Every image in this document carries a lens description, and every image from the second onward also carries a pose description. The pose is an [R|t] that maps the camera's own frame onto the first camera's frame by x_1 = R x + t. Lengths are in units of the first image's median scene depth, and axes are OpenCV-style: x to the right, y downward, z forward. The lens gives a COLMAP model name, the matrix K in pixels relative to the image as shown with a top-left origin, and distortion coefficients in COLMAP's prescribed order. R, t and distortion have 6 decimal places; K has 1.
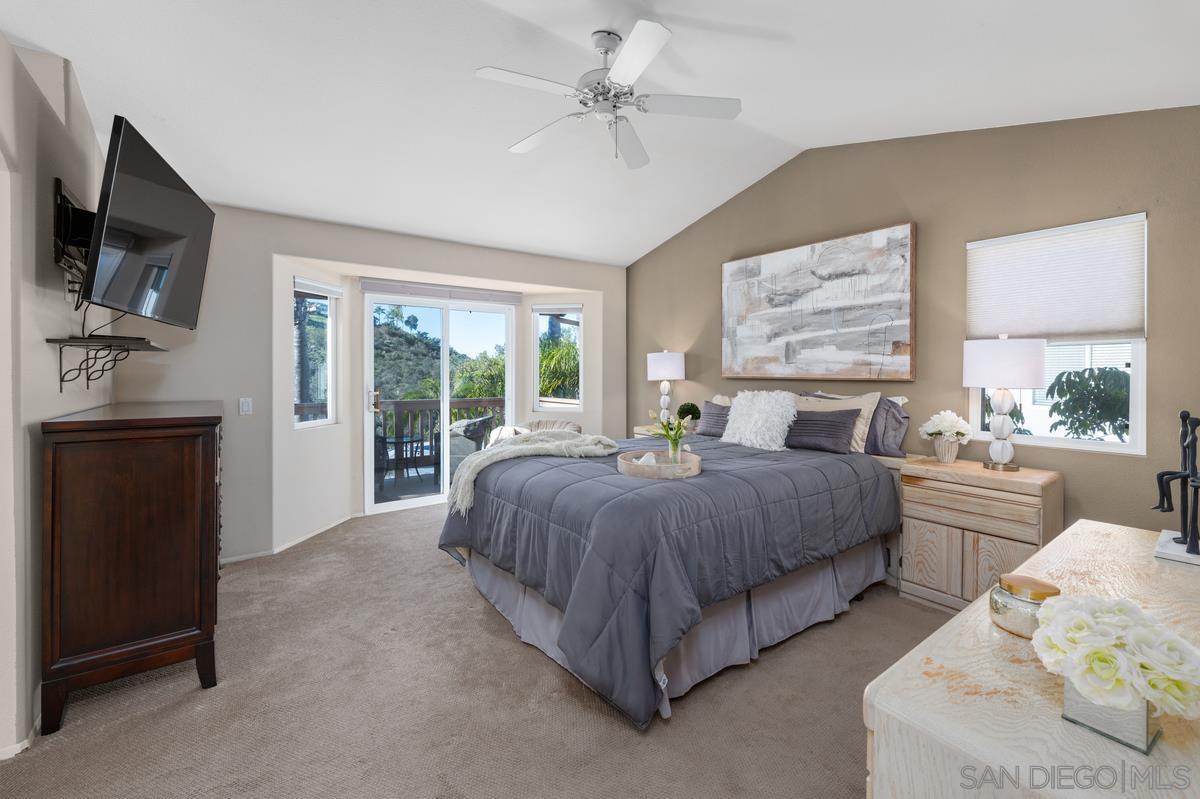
lens RADIAL K [[499.1, 0, 625.7], [0, 499.1, 377.3], [0, 0, 1]] dist [0.008569, 0.000020]
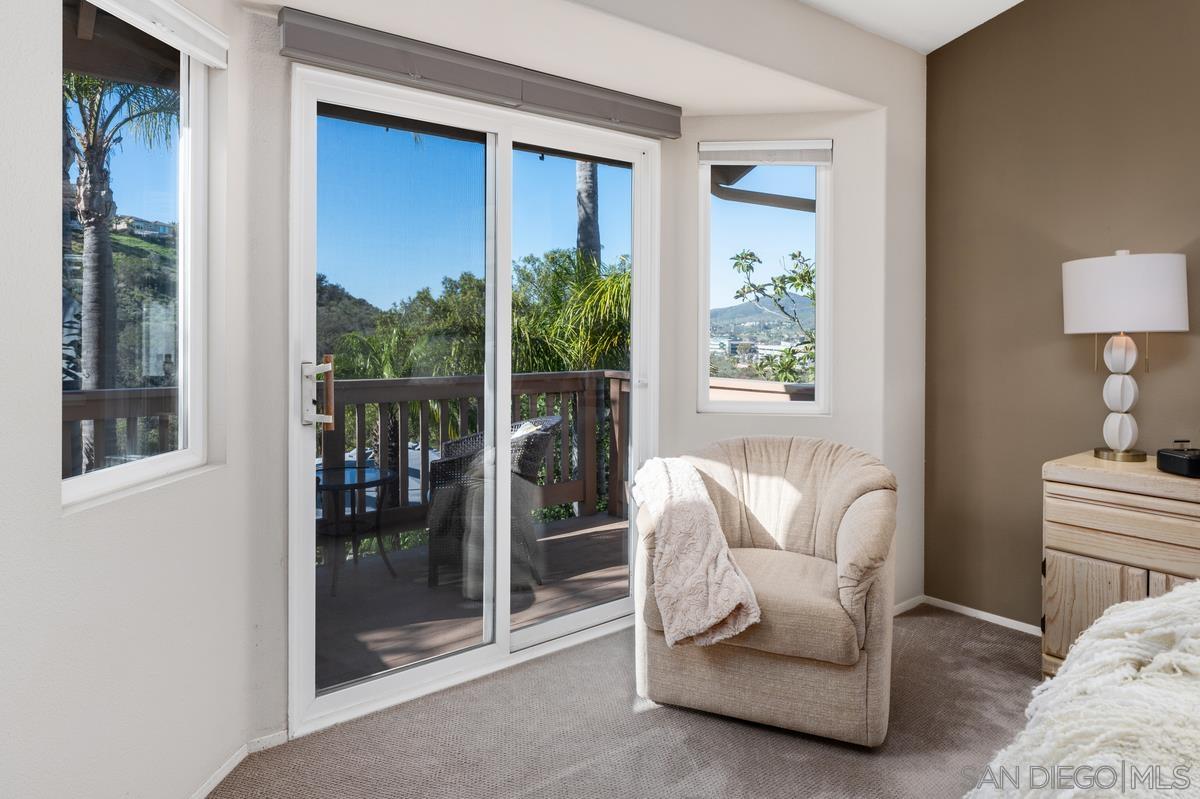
lens RADIAL K [[739.8, 0, 628.6], [0, 739.8, 337.0], [0, 0, 1]] dist [0.003070, -0.000693]
pose [[0.999108, 0.003719, 0.042059, -0.073779], [-0.003769, 0.999992, 0.001122, 0.002170], [-0.042055, -0.001279, 0.999114, 0.115945]]
